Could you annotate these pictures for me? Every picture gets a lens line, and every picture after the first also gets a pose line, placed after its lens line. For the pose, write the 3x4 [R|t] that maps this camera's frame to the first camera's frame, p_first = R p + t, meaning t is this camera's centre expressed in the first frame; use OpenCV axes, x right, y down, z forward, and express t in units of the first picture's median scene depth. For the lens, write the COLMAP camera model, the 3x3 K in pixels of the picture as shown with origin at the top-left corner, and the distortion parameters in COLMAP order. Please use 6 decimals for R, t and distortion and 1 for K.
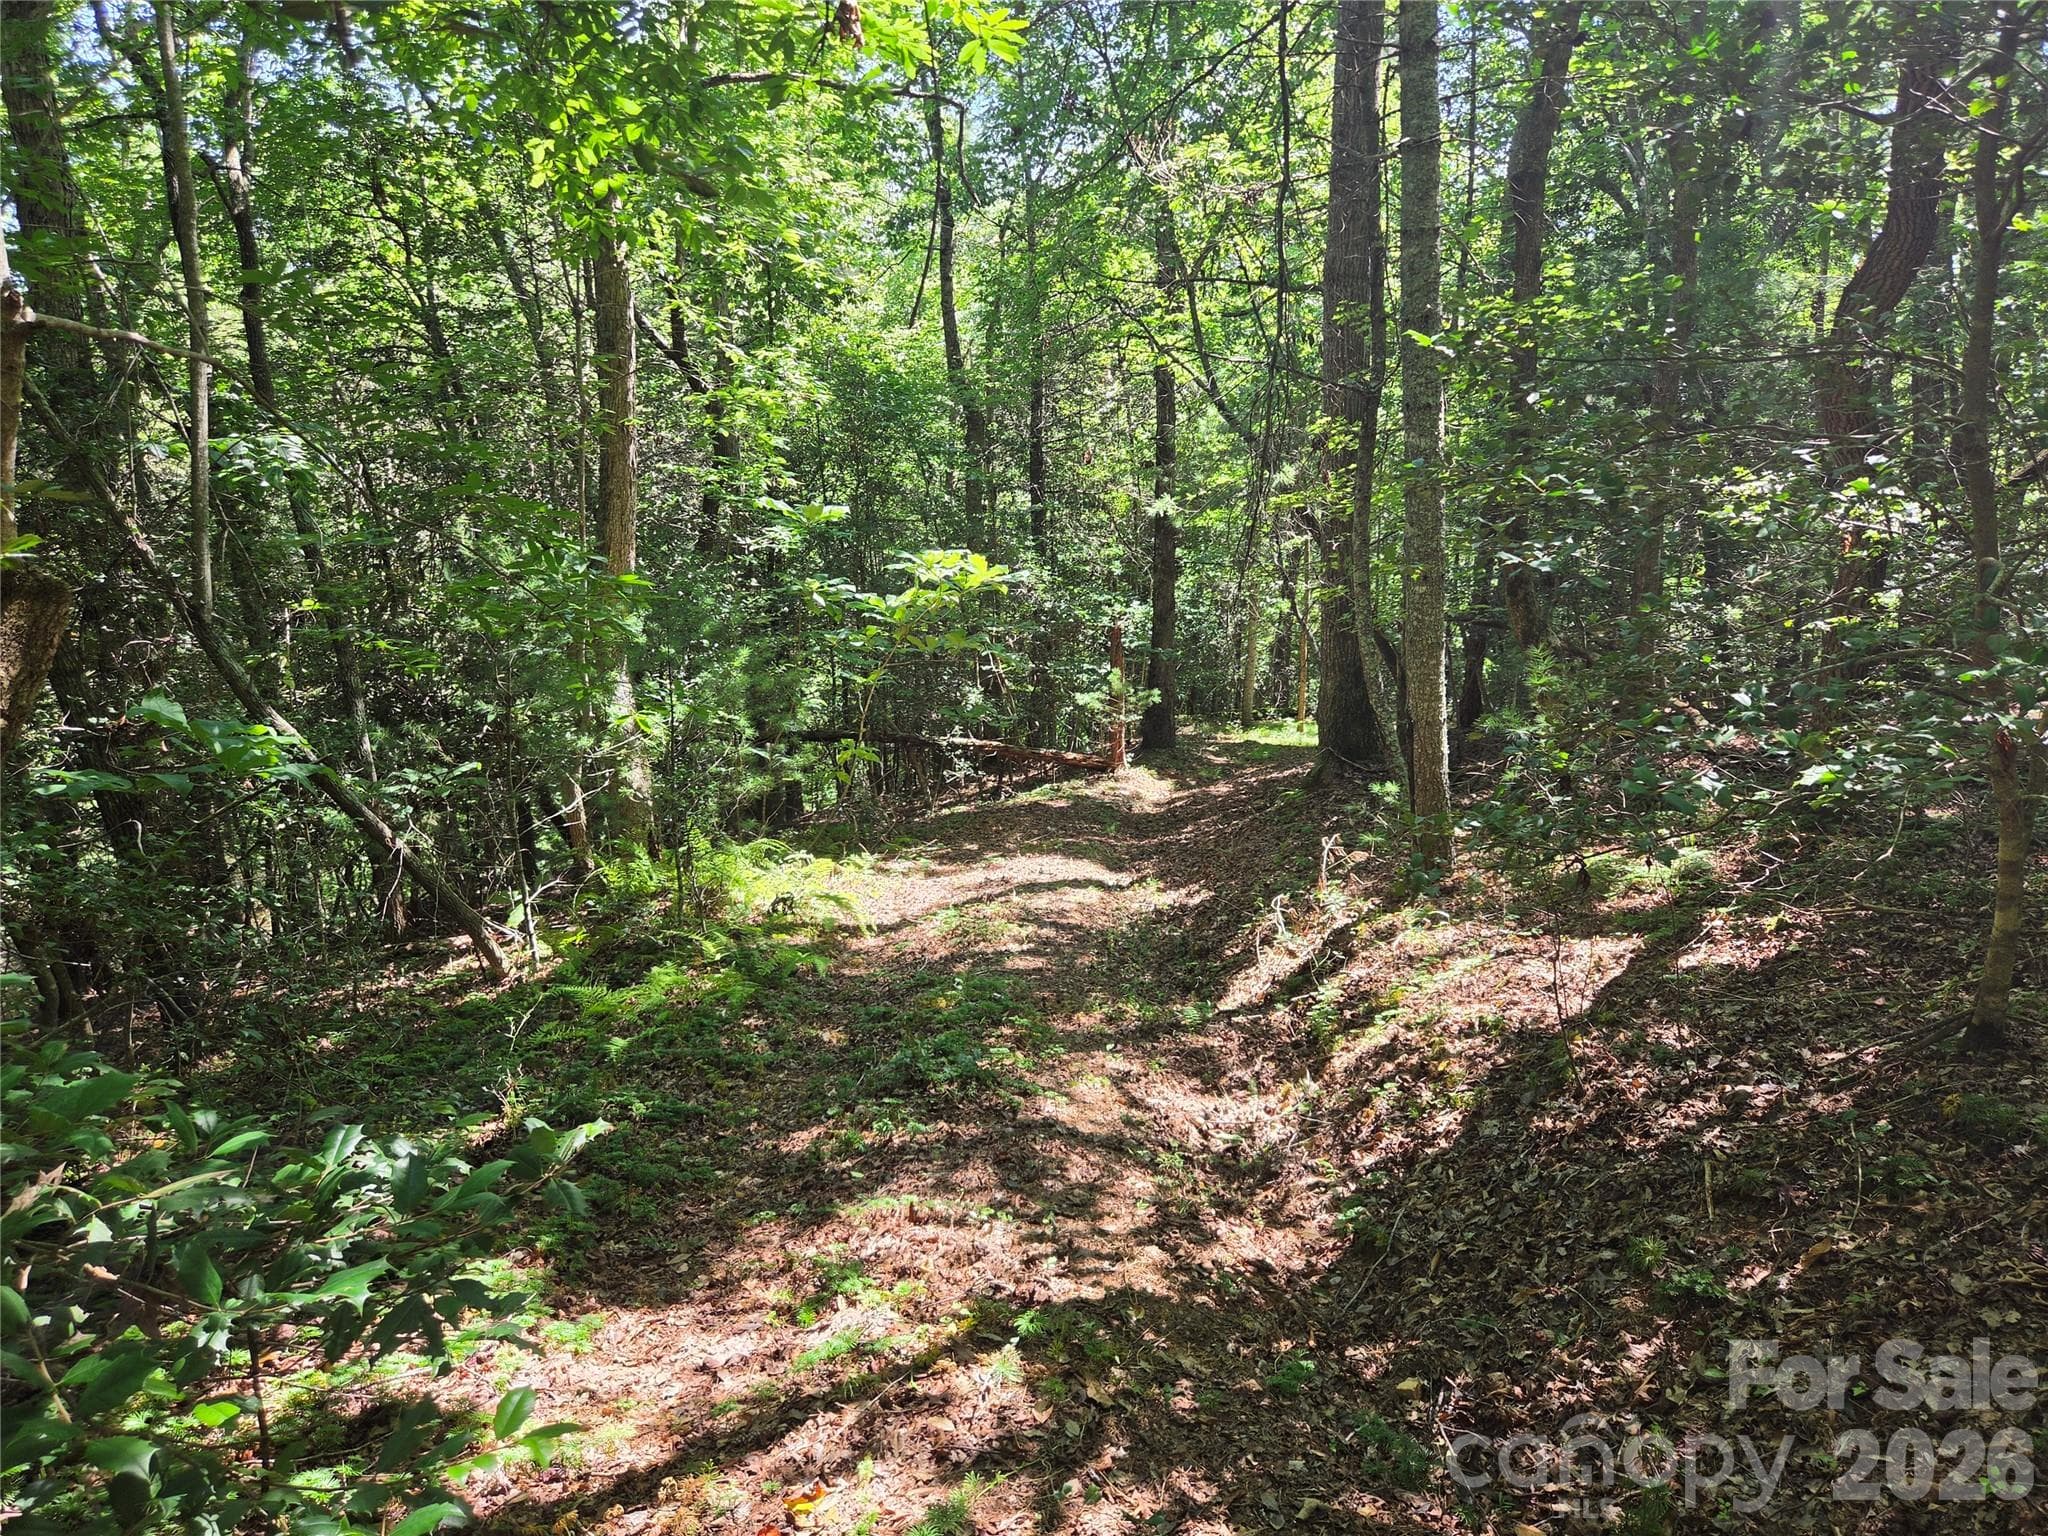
lens RADIAL K [[1399.0, 0, 1024.0], [0, 1399.0, 768.0], [0, 0, 1]] dist [0.077528, -0.068129]
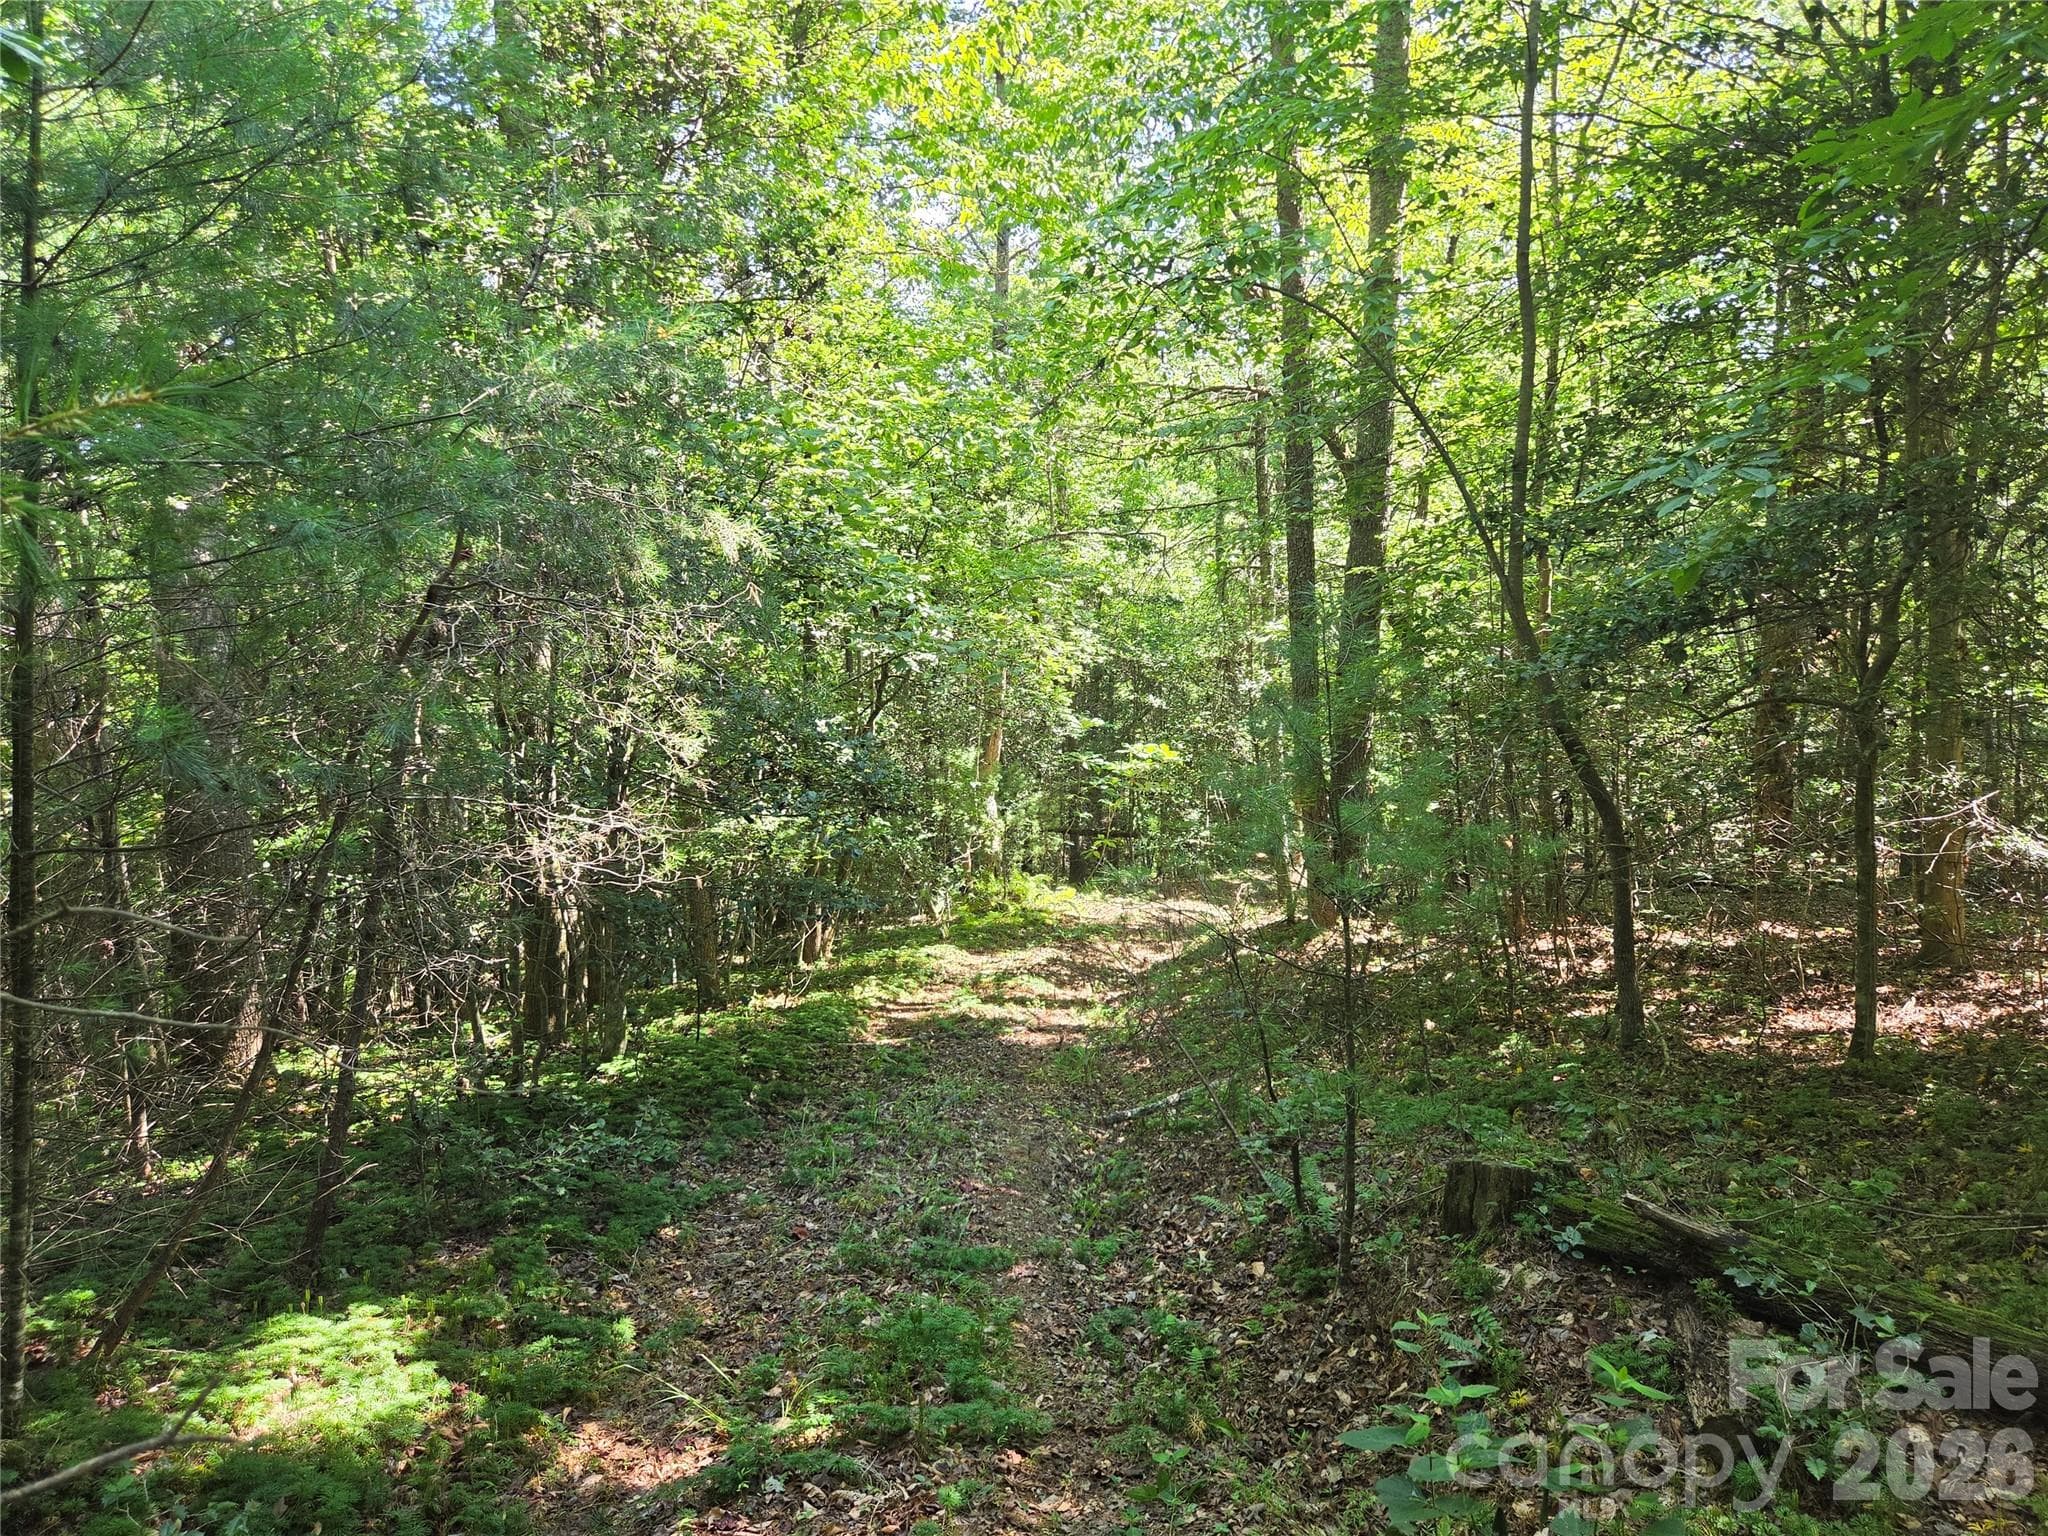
lens RADIAL K [[1399.0, 0, 1024.0], [0, 1399.0, 768.0], [0, 0, 1]] dist [0.077528, -0.068129]
pose [[0.962489, 0.061961, -0.264151, 0.370149], [-0.077088, 0.995902, -0.047283, -0.012822], [0.260139, 0.065872, 0.963322, -1.198663]]
